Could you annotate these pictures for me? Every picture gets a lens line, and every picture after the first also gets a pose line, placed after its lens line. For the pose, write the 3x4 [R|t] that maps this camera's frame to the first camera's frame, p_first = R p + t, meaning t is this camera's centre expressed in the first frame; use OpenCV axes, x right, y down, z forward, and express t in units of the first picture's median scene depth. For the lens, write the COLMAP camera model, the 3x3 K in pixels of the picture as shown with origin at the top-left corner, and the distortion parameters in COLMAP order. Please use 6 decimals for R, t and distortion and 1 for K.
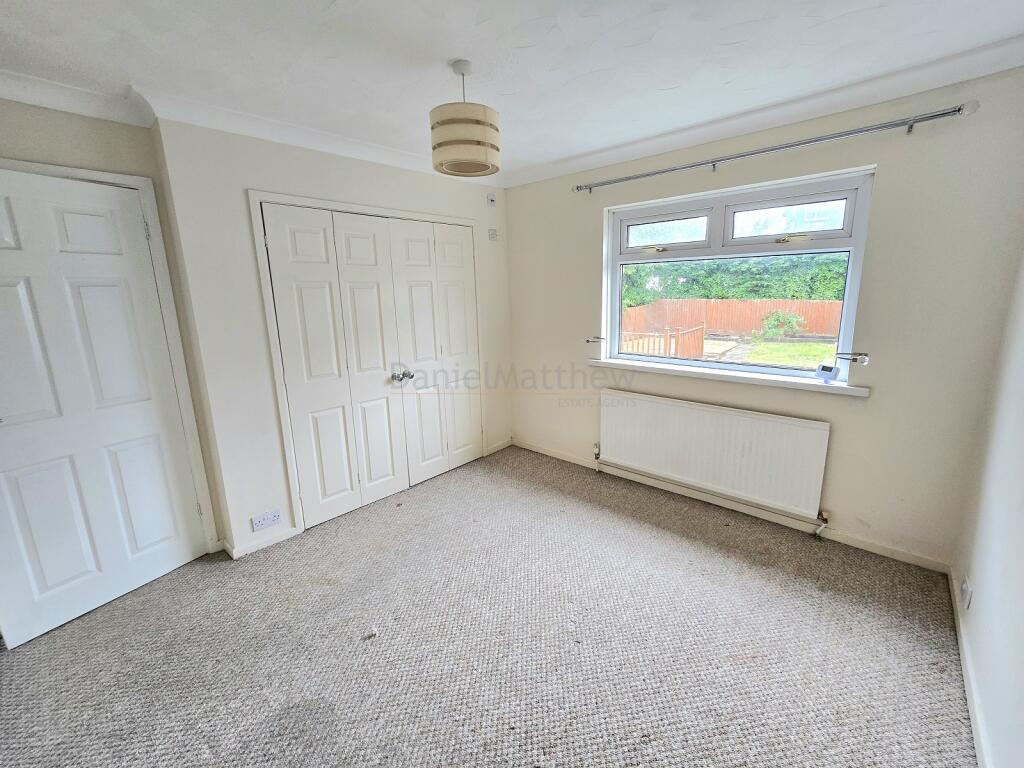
lens RADIAL K [[420.4, 0, 512.0], [0, 420.4, 384.0], [0, 0, 1]] dist [-0.002645, -0.000272]
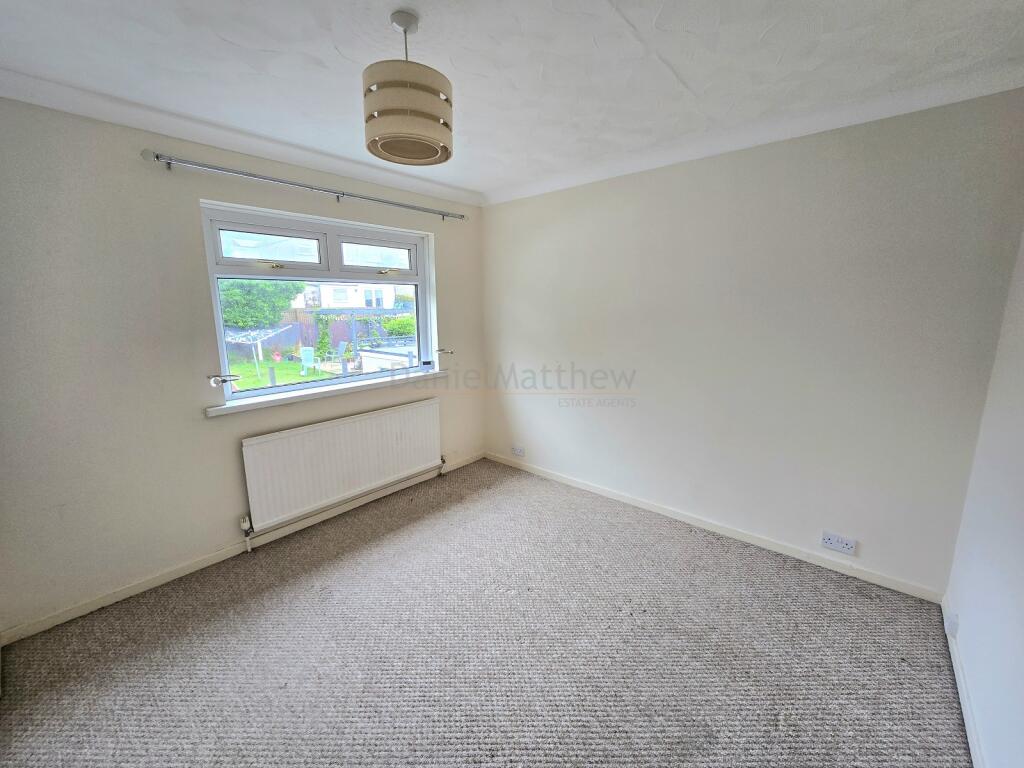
lens RADIAL K [[428.2, 0, 514.0], [0, 428.2, 396.6], [0, 0, 1]] dist [-0.002977, -0.000233]
pose [[-0.029262, -0.186763, 0.981969, -0.709305], [0.230754, 0.954592, 0.188432, -0.127570], [-0.972572, 0.232107, 0.015163, 0.649943]]
